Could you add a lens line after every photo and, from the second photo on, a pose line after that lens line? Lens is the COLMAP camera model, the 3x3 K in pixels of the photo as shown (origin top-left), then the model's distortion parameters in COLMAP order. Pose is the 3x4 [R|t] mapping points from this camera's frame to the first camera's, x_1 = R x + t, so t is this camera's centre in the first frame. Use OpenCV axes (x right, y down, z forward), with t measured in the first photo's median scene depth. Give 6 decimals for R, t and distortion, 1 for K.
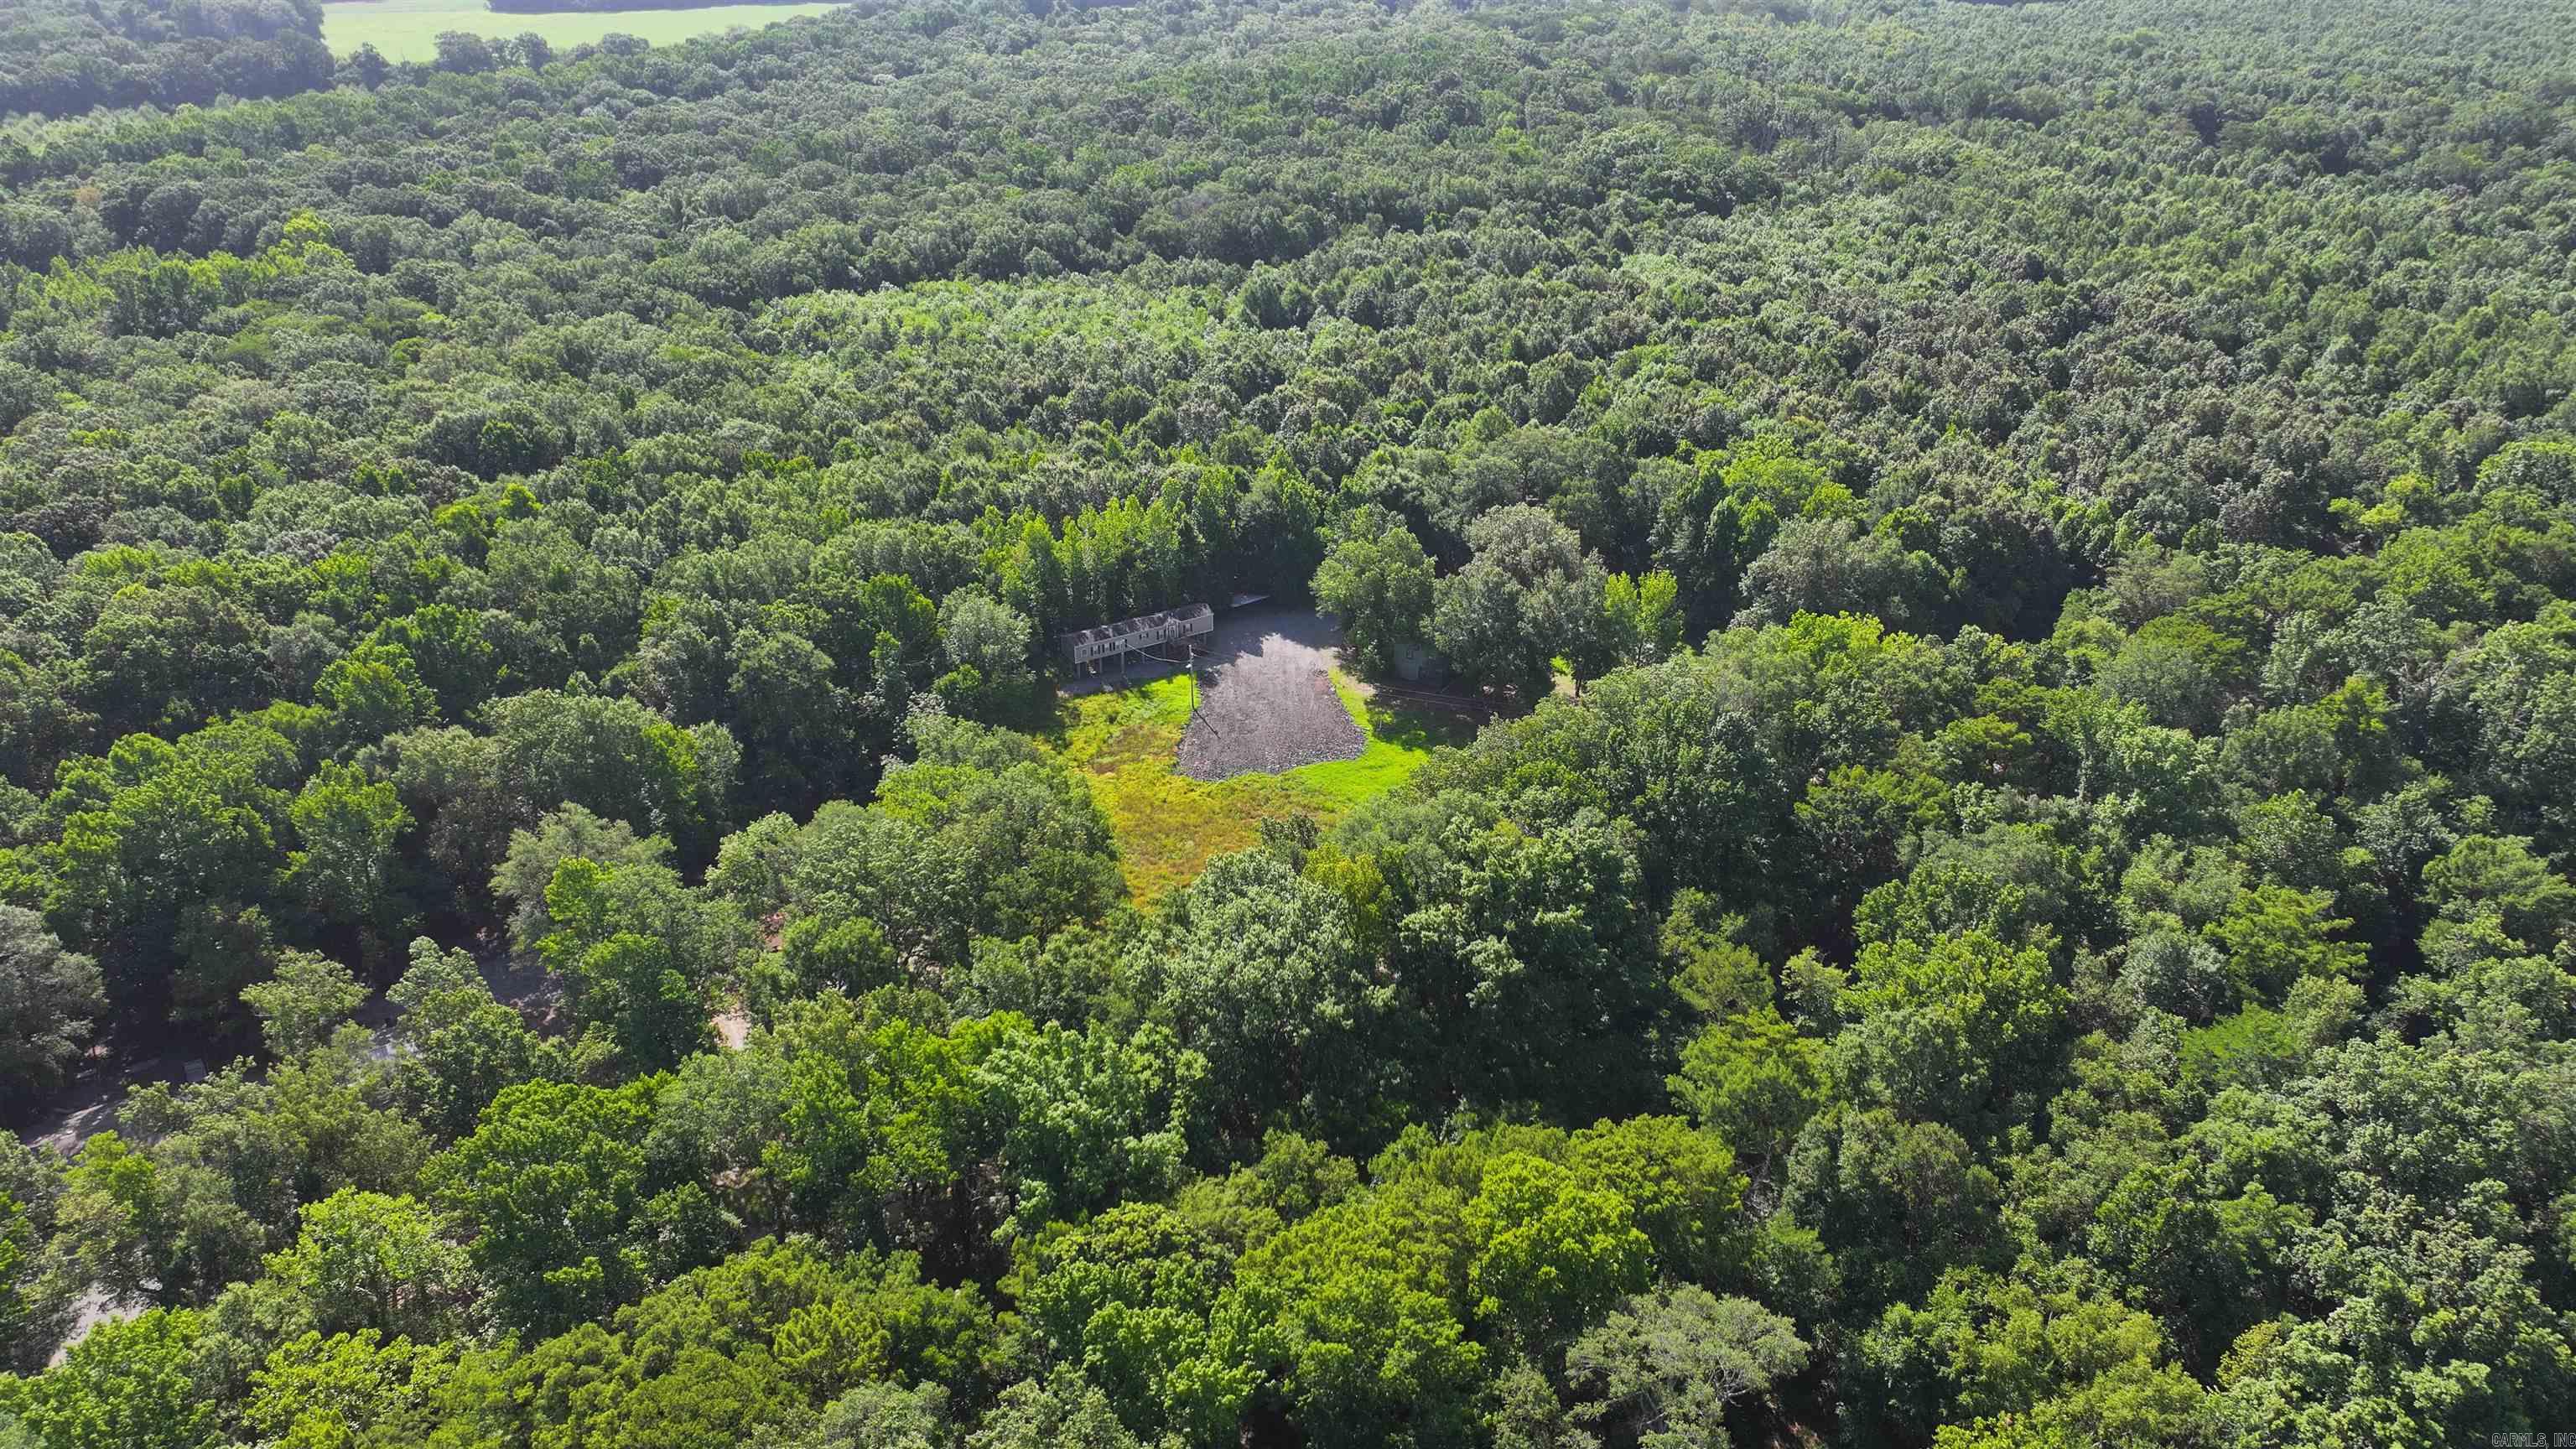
lens RADIAL K [[1819.4, 0, 1297.3], [0, 1819.4, 699.4], [0, 0, 1]] dist [0.005444, 0.010911]
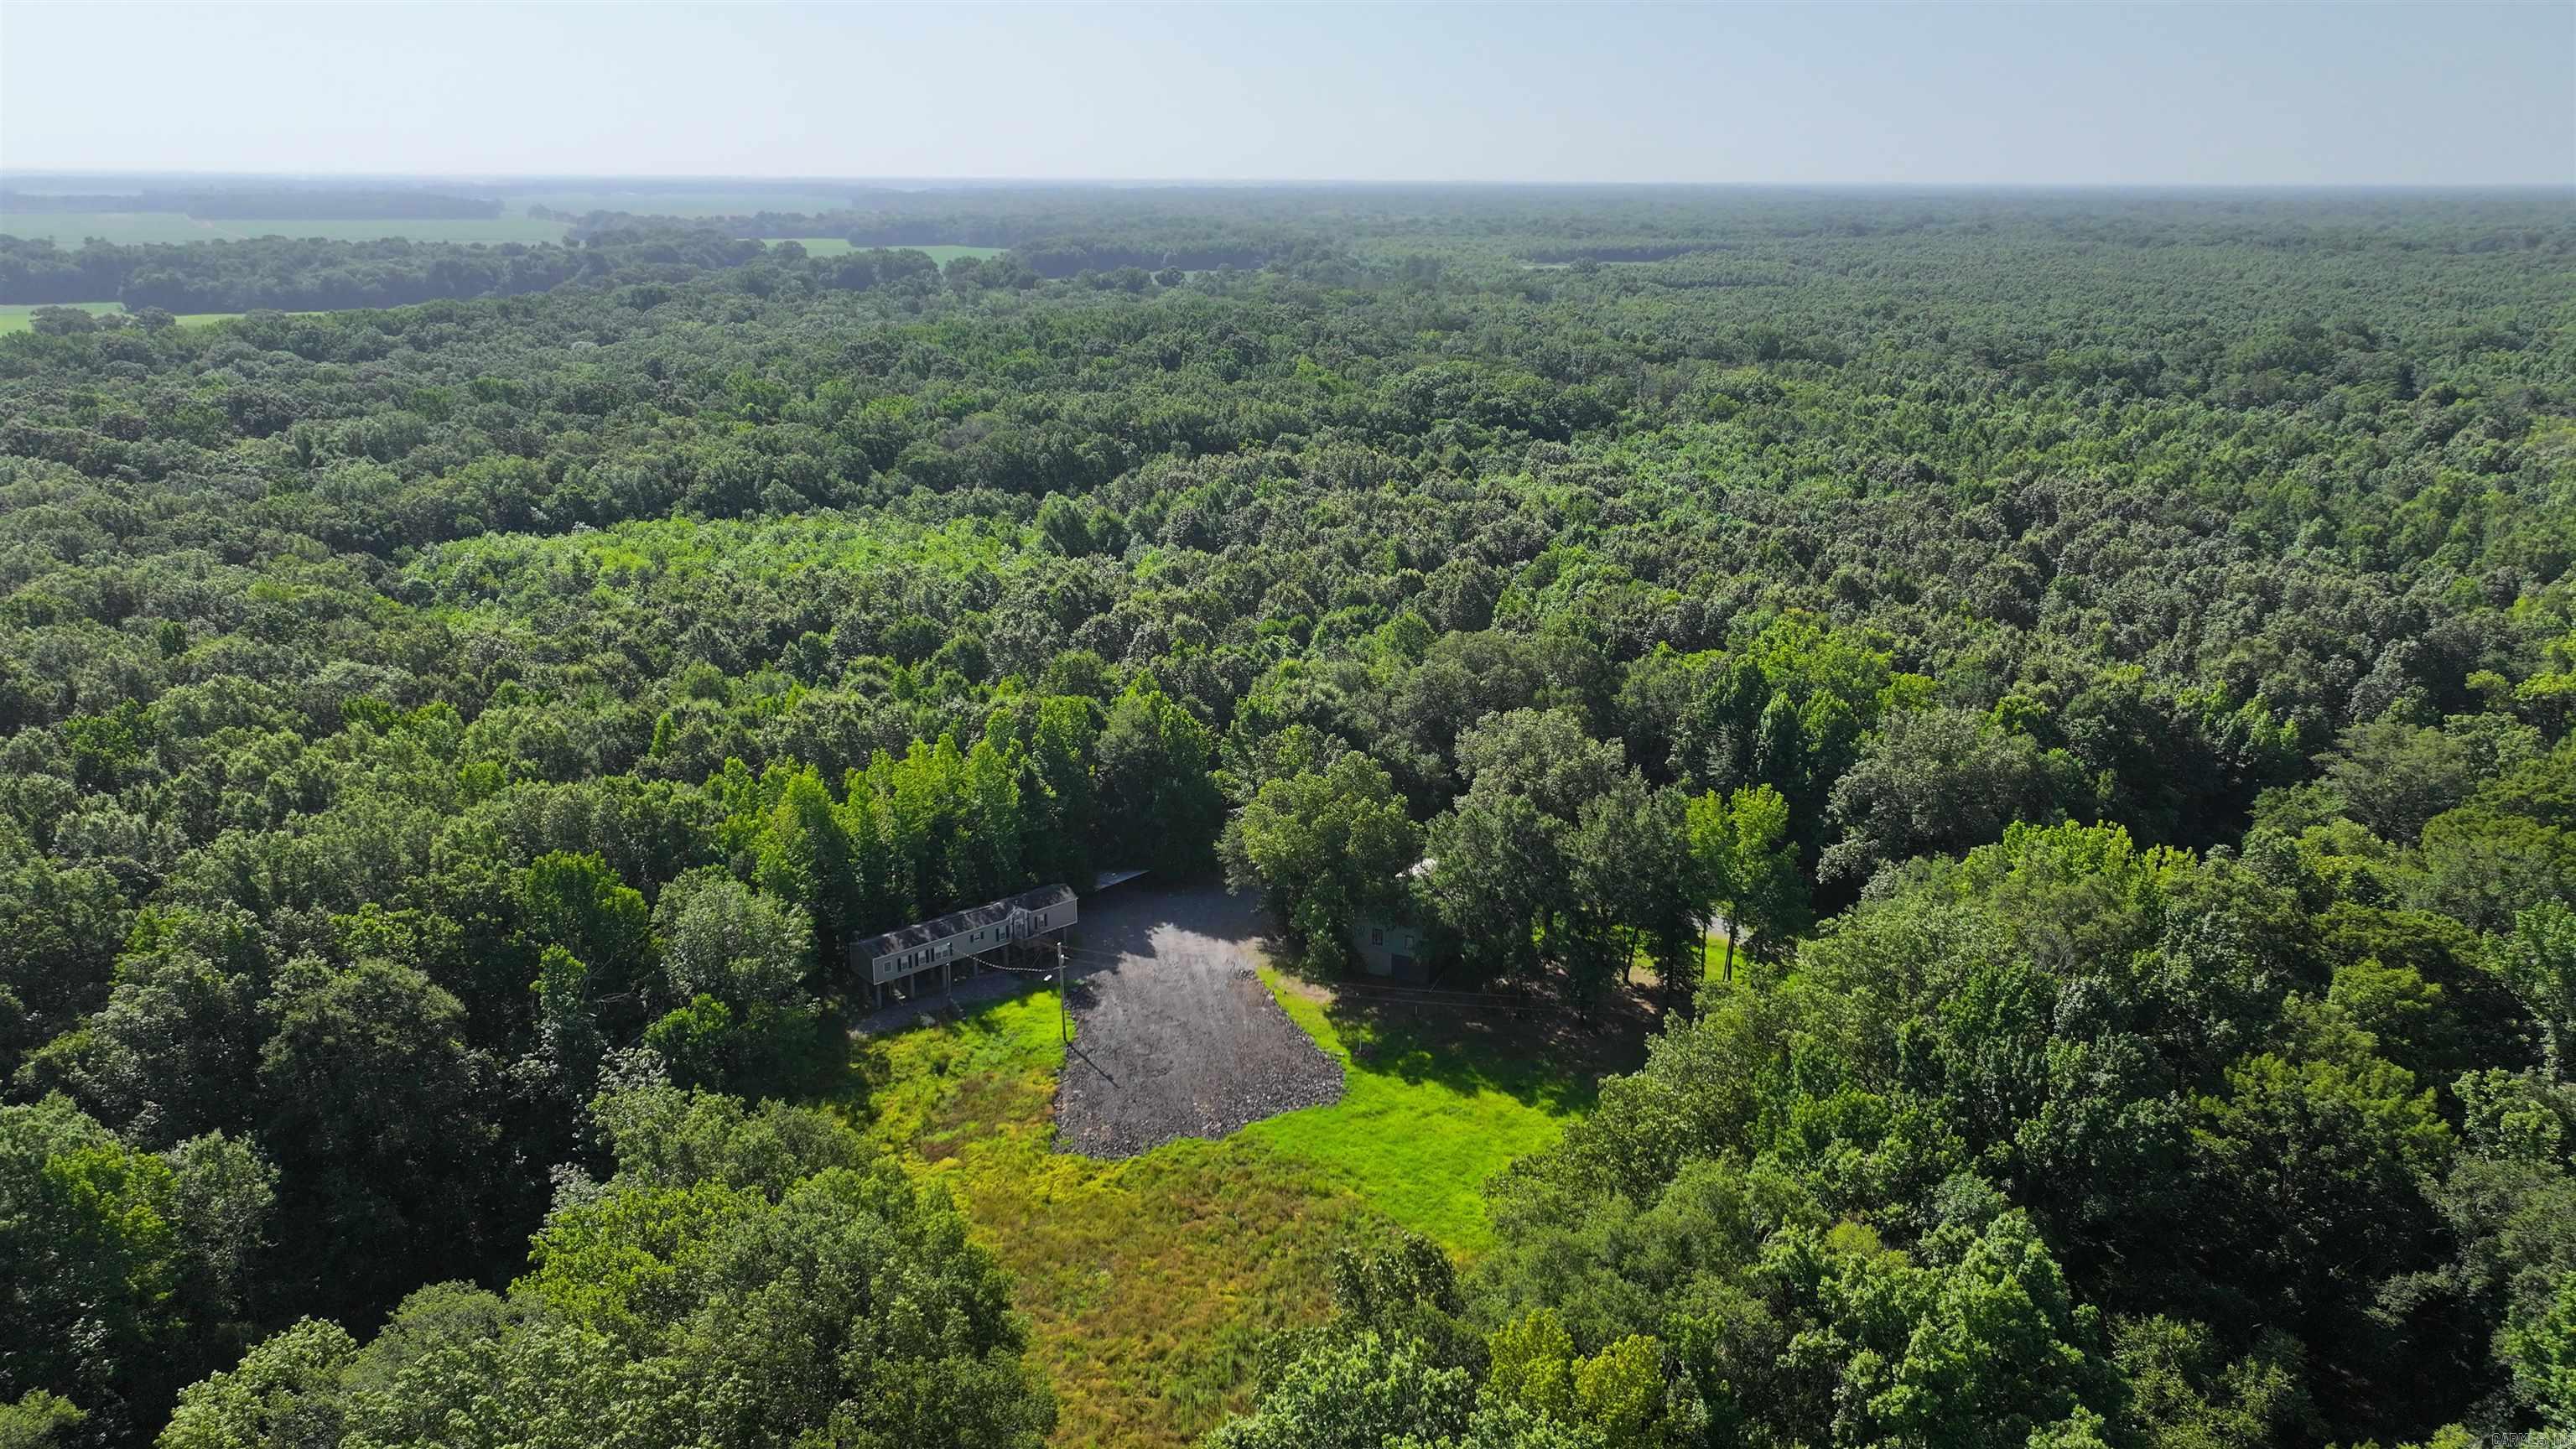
lens RADIAL K [[1819.4, 0, 1295.5], [0, 1819.4, 690.6], [0, 0, 1]] dist [0.005444, 0.010911]
pose [[0.987985, -0.044572, 0.147986, -0.062255], [0.070244, 0.982400, -0.173079, -0.000026], [-0.137667, 0.181394, 0.973727, 0.314364]]
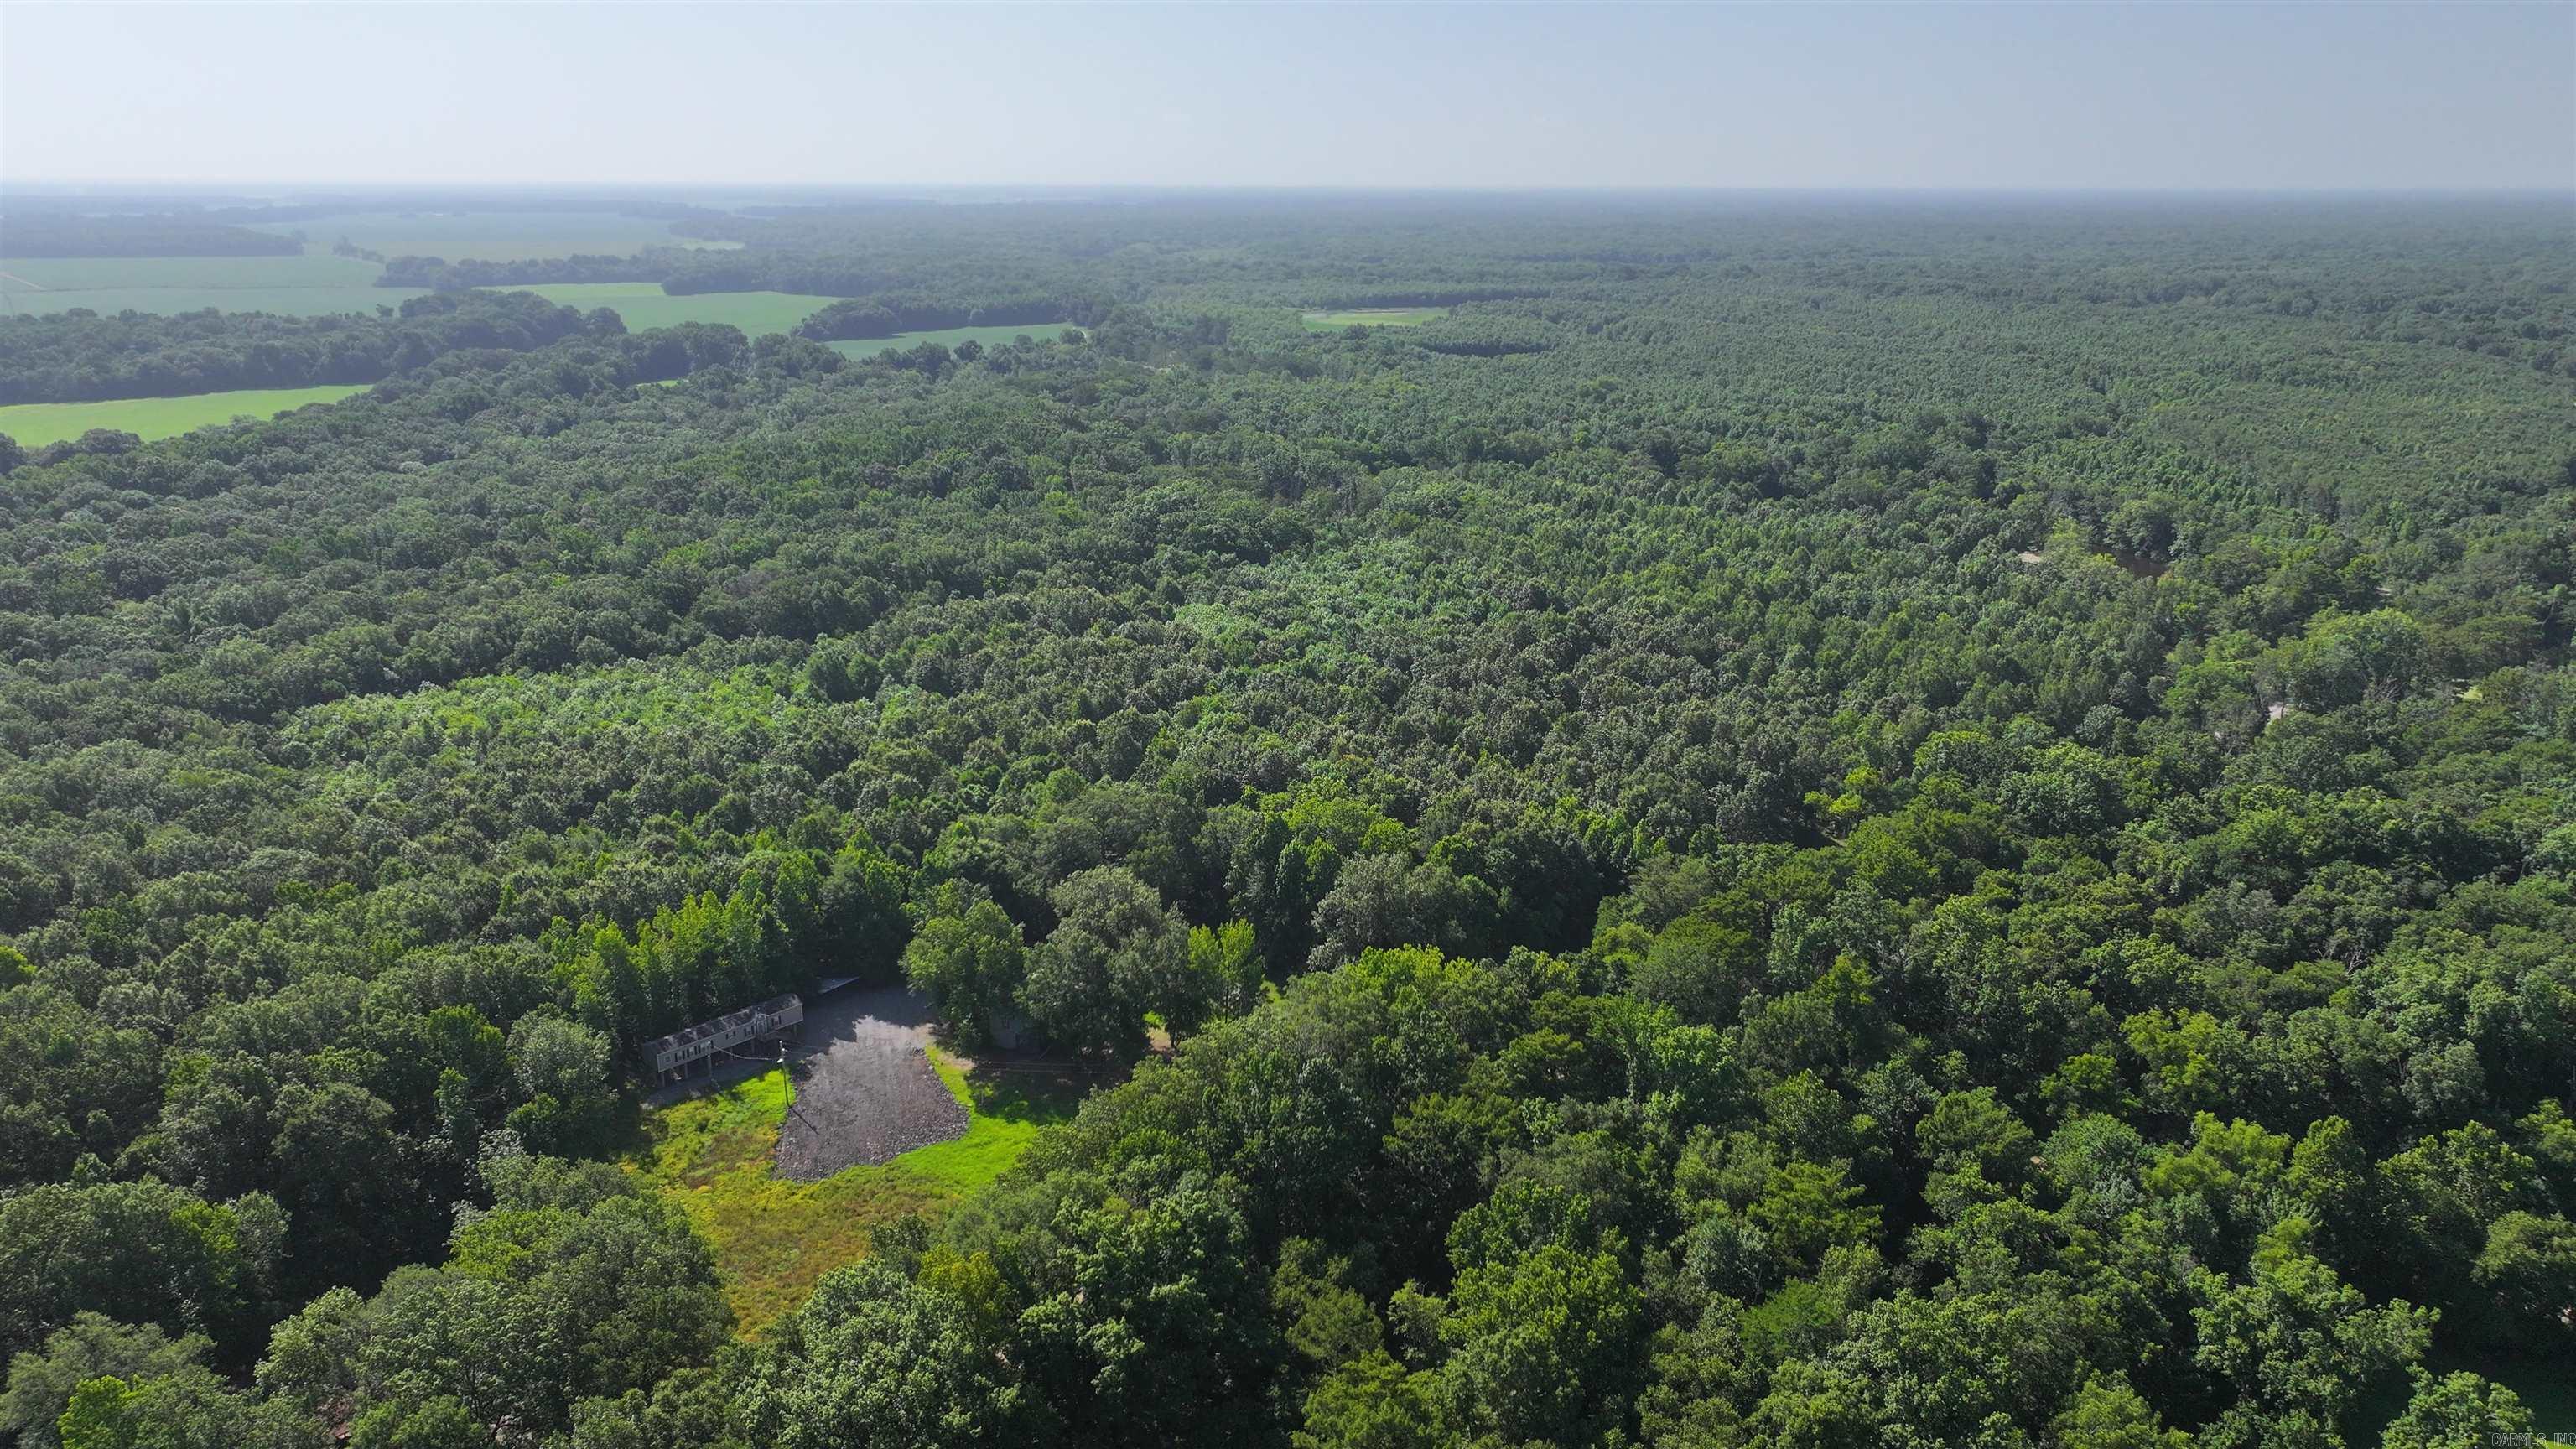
lens RADIAL K [[1819.4, 0, 1293.4], [0, 1819.4, 690.2], [0, 0, 1]] dist [0.005444, 0.010911]
pose [[0.970673, -0.069824, 0.230041, -0.002590], [0.110060, 0.979793, -0.167011, -0.019010], [-0.213731, 0.187431, 0.958743, -0.040532]]
